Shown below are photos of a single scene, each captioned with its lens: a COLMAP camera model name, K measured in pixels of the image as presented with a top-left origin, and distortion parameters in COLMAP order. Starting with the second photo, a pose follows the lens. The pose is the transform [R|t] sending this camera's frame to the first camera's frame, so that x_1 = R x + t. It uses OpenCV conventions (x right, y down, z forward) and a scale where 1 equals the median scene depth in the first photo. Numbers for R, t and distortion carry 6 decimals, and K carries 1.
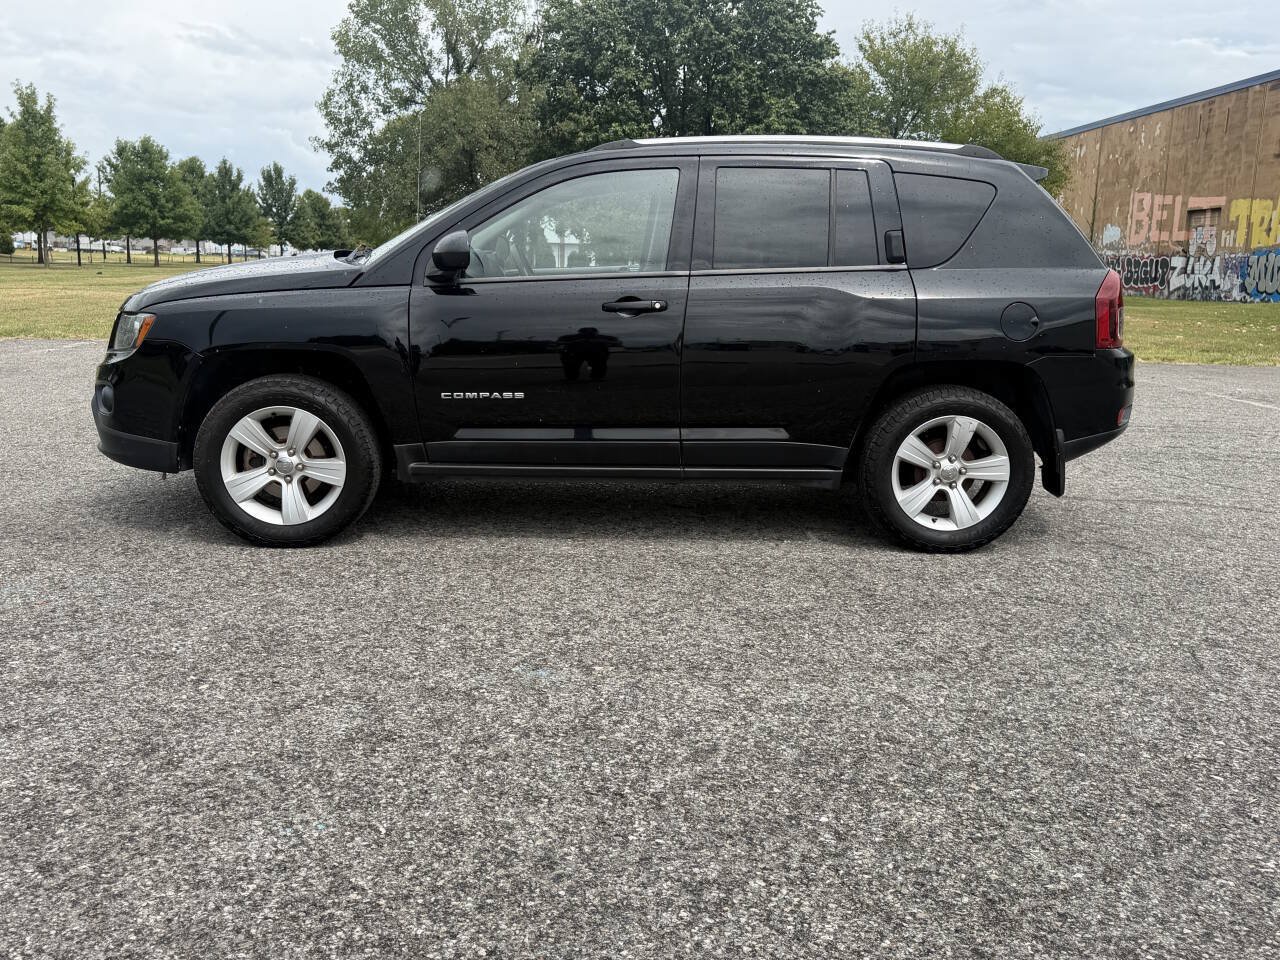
lens RADIAL K [[1140.7, 0, 631.9], [0, 1140.7, 473.6], [0, 0, 1]] dist [0.080065, -0.123957]
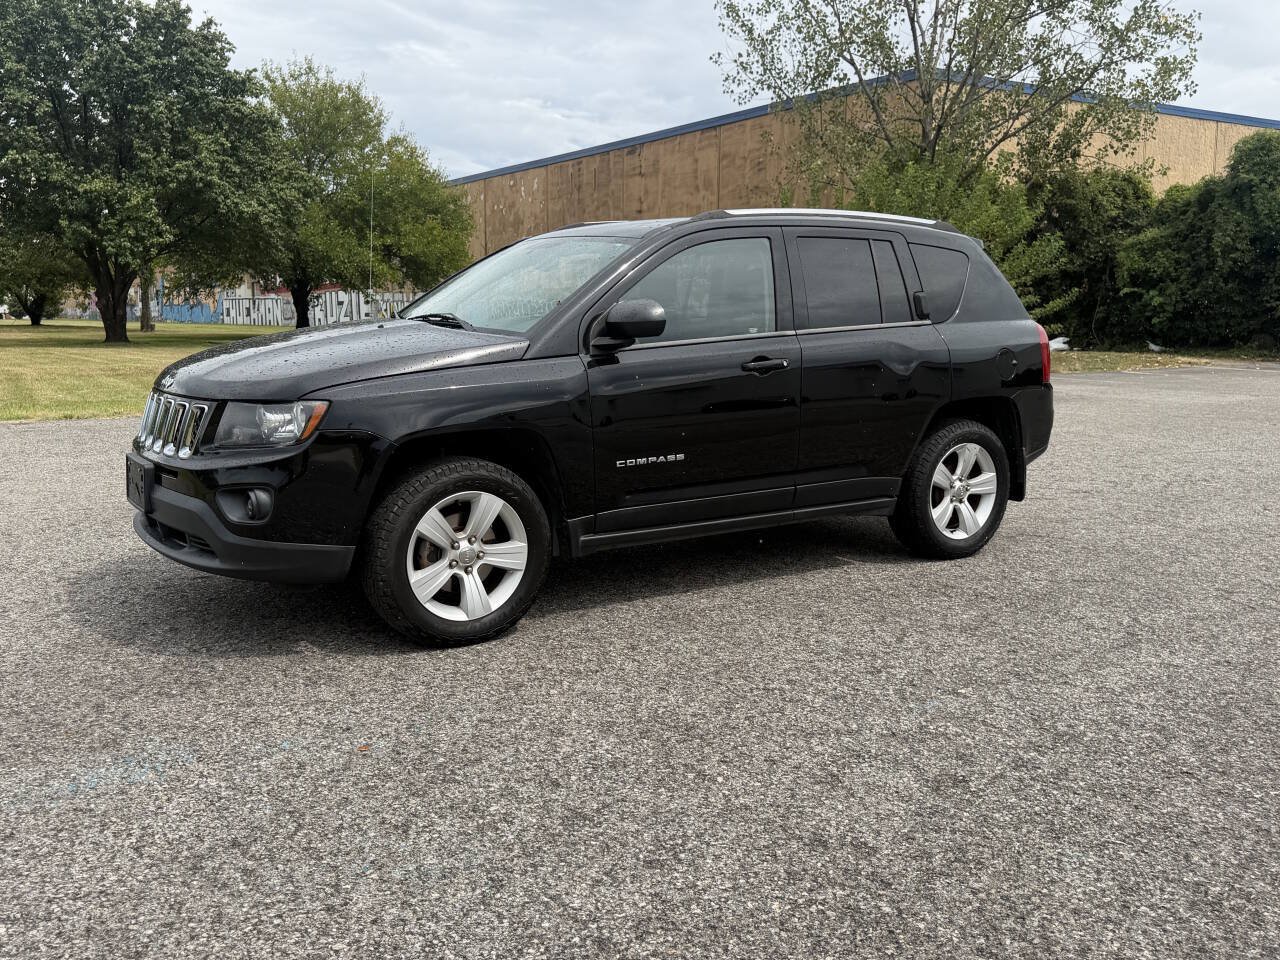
lens RADIAL K [[1140.7, 0, 645.7], [0, 1140.7, 490.8], [0, 0, 1]] dist [0.080065, -0.123957]
pose [[0.847844, -0.101135, 0.520511, -0.069274], [0.111344, 0.993713, 0.011713, -0.005647], [-0.518424, 0.048025, 0.853774, 0.015231]]
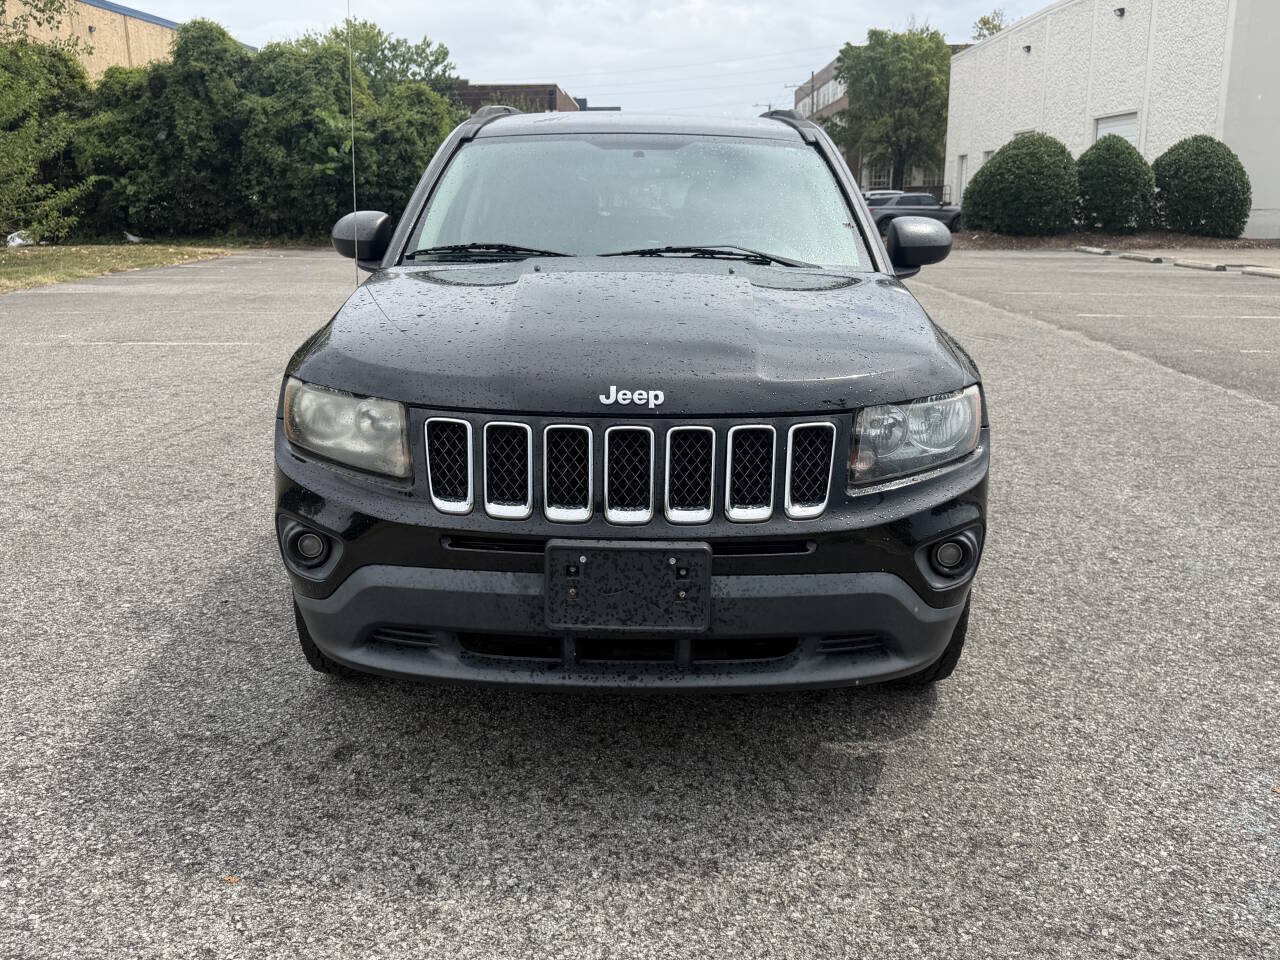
lens RADIAL K [[1140.7, 0, 637.0], [0, 1140.7, 461.4], [0, 0, 1]] dist [0.080065, -0.123957]
pose [[0.044582, -0.248939, 0.967492, -0.105149], [0.188416, 0.953170, 0.236572, -0.028498], [-0.981077, 0.171745, 0.089399, 0.117671]]
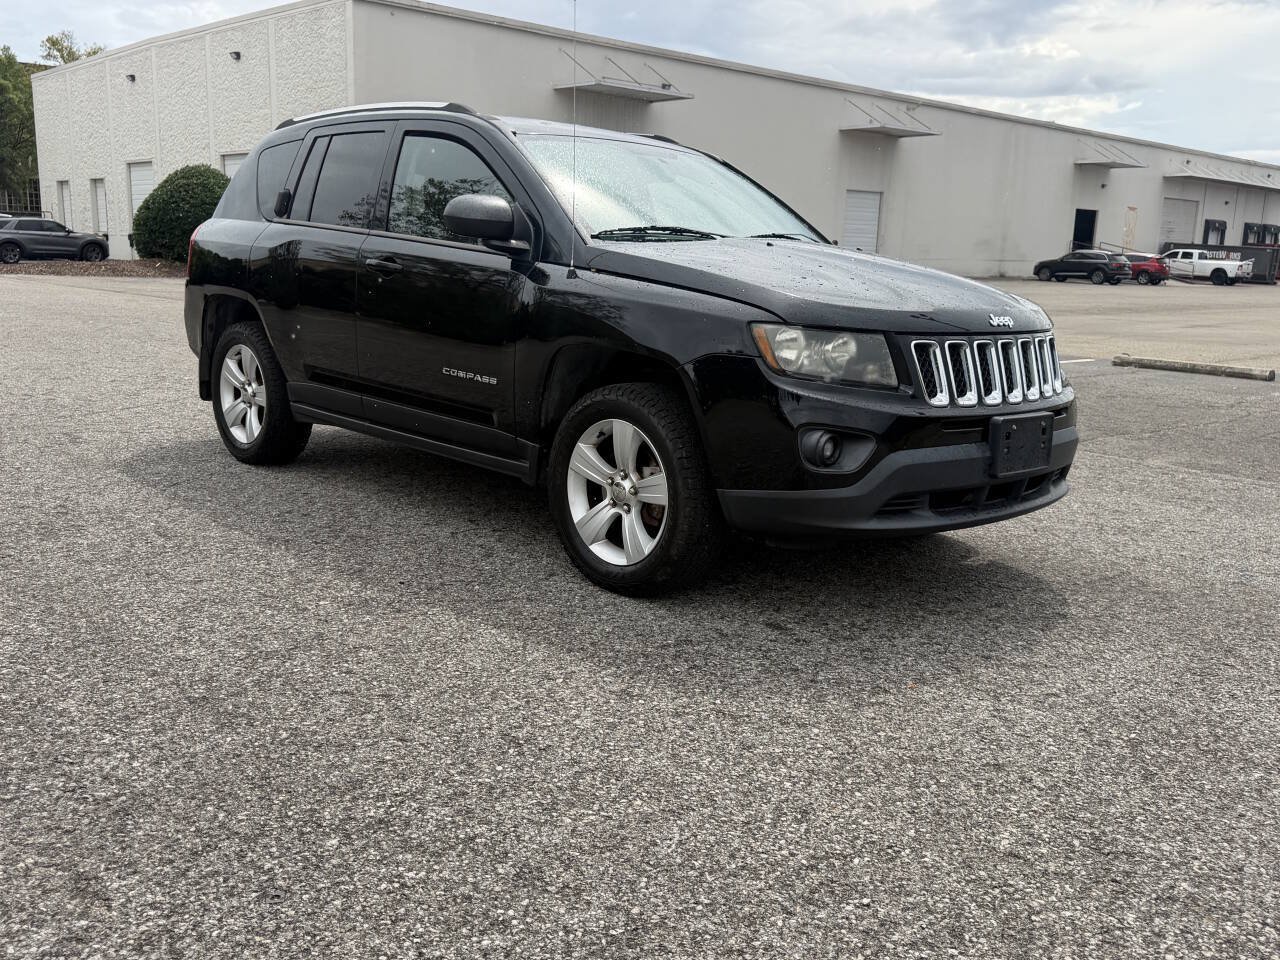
lens RADIAL K [[1140.7, 0, 630.7], [0, 1140.7, 480.5], [0, 0, 1]] dist [0.080065, -0.123957]
pose [[-0.662639, -0.194262, 0.723306, -0.096373], [0.089403, 0.938351, 0.333922, -0.038038], [-0.743584, 0.285935, -0.604421, 0.196284]]
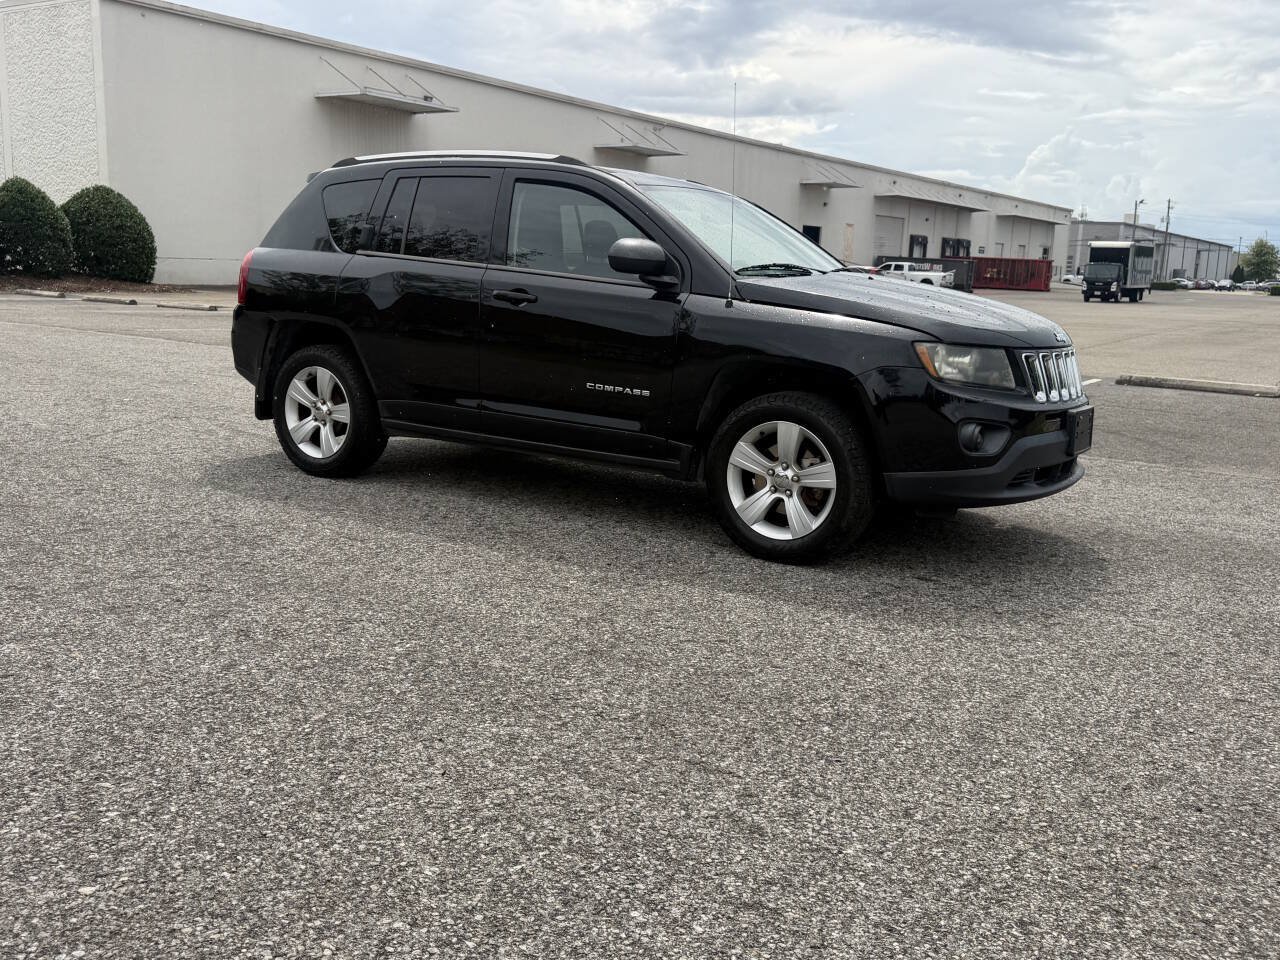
lens RADIAL K [[1140.7, 0, 636.1], [0, 1140.7, 477.0], [0, 0, 1]] dist [0.080065, -0.123957]
pose [[-0.817458, -0.154935, 0.554759, -0.084598], [0.052773, 0.938945, 0.339995, -0.044094], [-0.573566, 0.307207, -0.759372, 0.225822]]
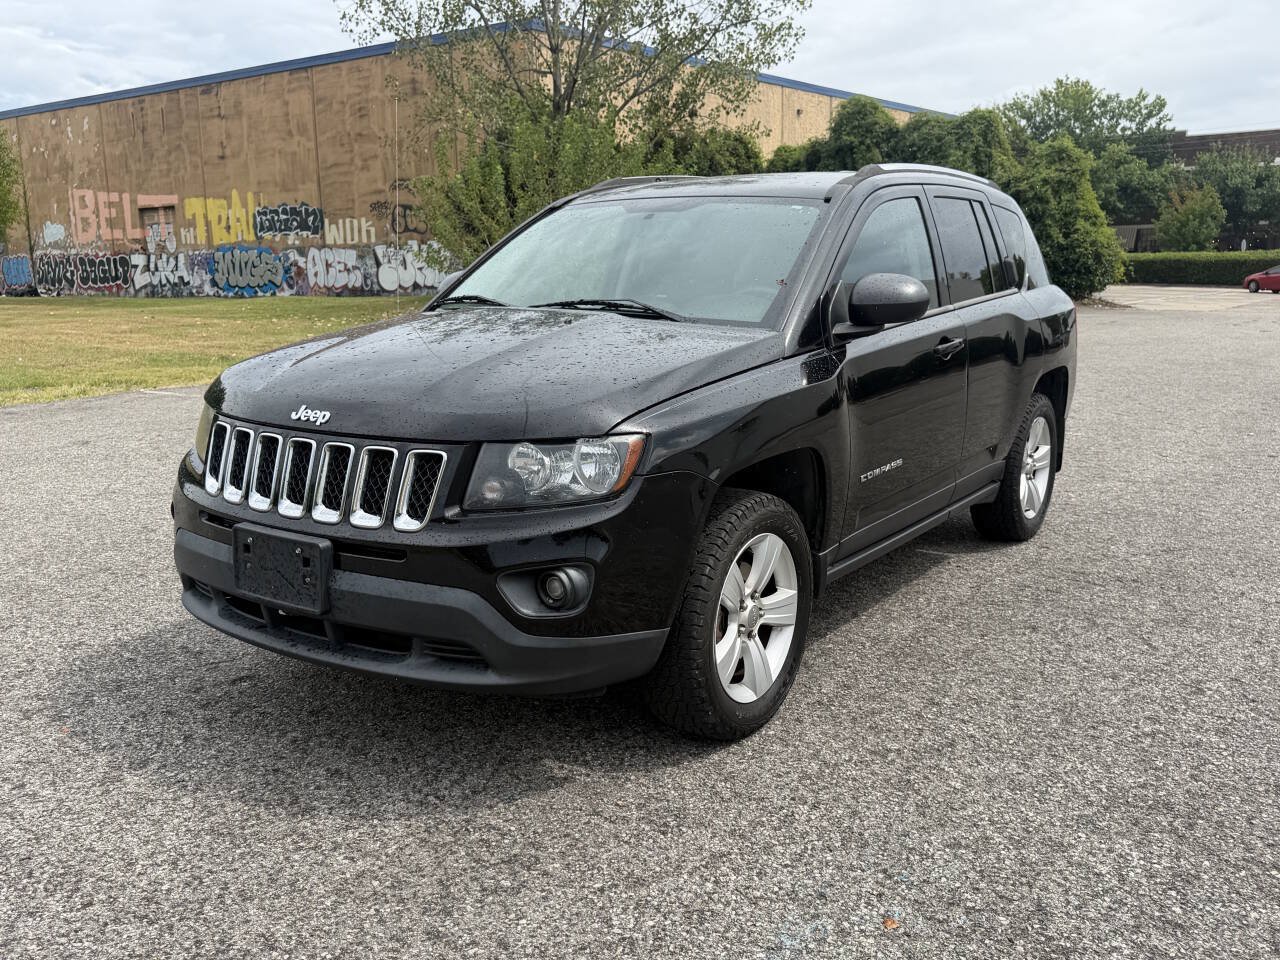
lens RADIAL K [[1140.7, 0, 650.3], [0, 1140.7, 474.8], [0, 0, 1]] dist [0.080065, -0.123957]
pose [[0.590071, -0.176643, 0.787790, -0.093419], [0.171930, 0.980882, 0.091160, -0.017811], [-0.788832, 0.081654, 0.609160, 0.065649]]
